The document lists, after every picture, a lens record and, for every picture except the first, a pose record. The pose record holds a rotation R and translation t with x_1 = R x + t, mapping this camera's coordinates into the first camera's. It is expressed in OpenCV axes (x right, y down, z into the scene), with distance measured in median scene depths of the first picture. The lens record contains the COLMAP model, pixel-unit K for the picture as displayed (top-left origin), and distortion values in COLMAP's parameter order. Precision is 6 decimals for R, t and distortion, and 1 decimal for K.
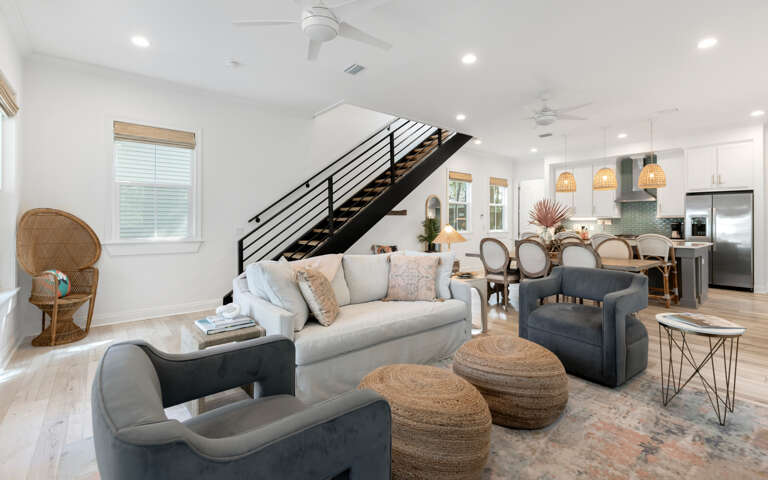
lens RADIAL K [[351.5, 0, 379.4], [0, 351.5, 212.9], [0, 0, 1]] dist [0.004755, 0.000885]
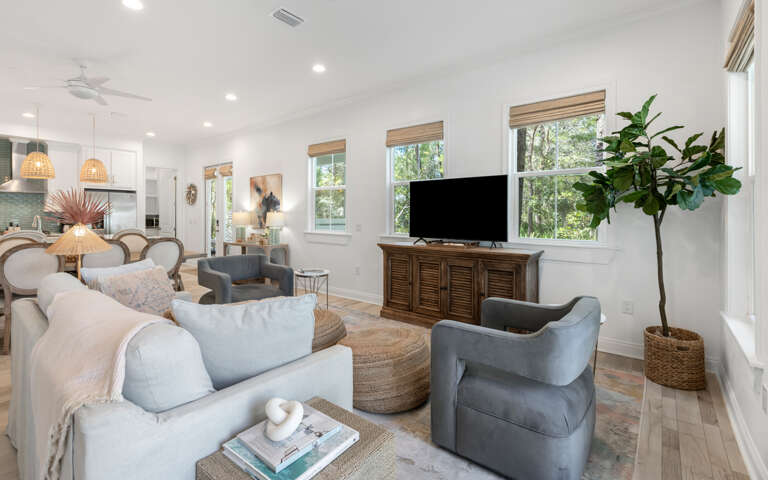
lens RADIAL K [[351.5, 0, 379.4], [0, 351.5, 212.9], [0, 0, 1]] dist [0.004755, 0.000885]
pose [[-0.208233, 0.008355, 0.978044, -0.352090], [-0.021130, 0.999692, -0.013038, 0.012296], [-0.977851, -0.023381, -0.207992, 0.364667]]
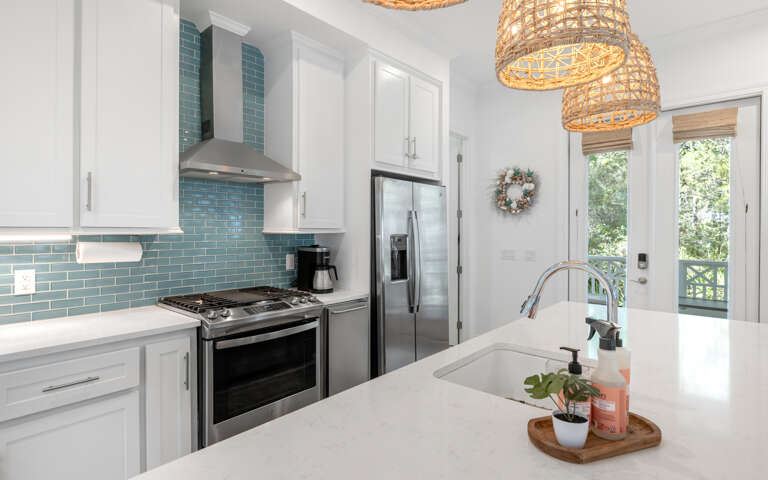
lens RADIAL K [[415.0, 0, 384.0], [0, 415.0, 240.0], [0, 0, 1]] dist [0.004394, 0.000712]
pose [[-0.199417, -0.012112, 0.979840, 0.434940], [-0.018126, 0.999798, 0.008670, 0.016876], [-0.979747, -0.016032, -0.199596, 1.102439]]
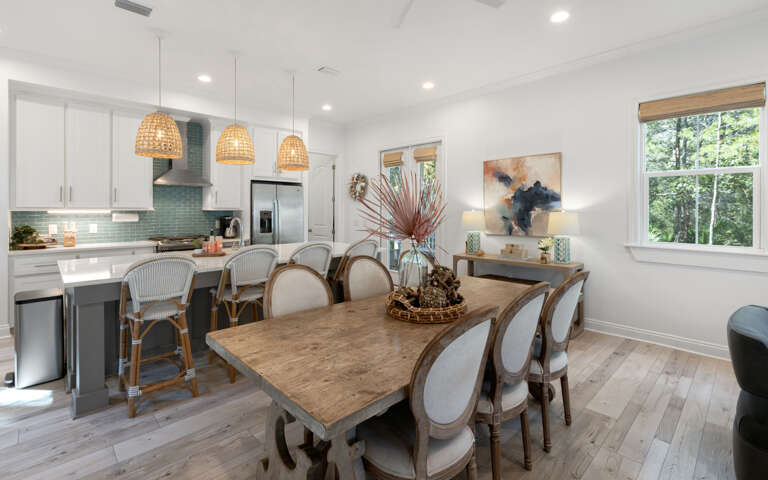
lens RADIAL K [[351.5, 0, 379.4], [0, 351.5, 212.9], [0, 0, 1]] dist [0.004755, 0.000885]
pose [[-0.086106, -0.008233, 0.996252, 0.039473], [-0.021122, 0.999756, 0.006436, 0.008119], [-0.996062, -0.020488, -0.086259, 0.792882]]
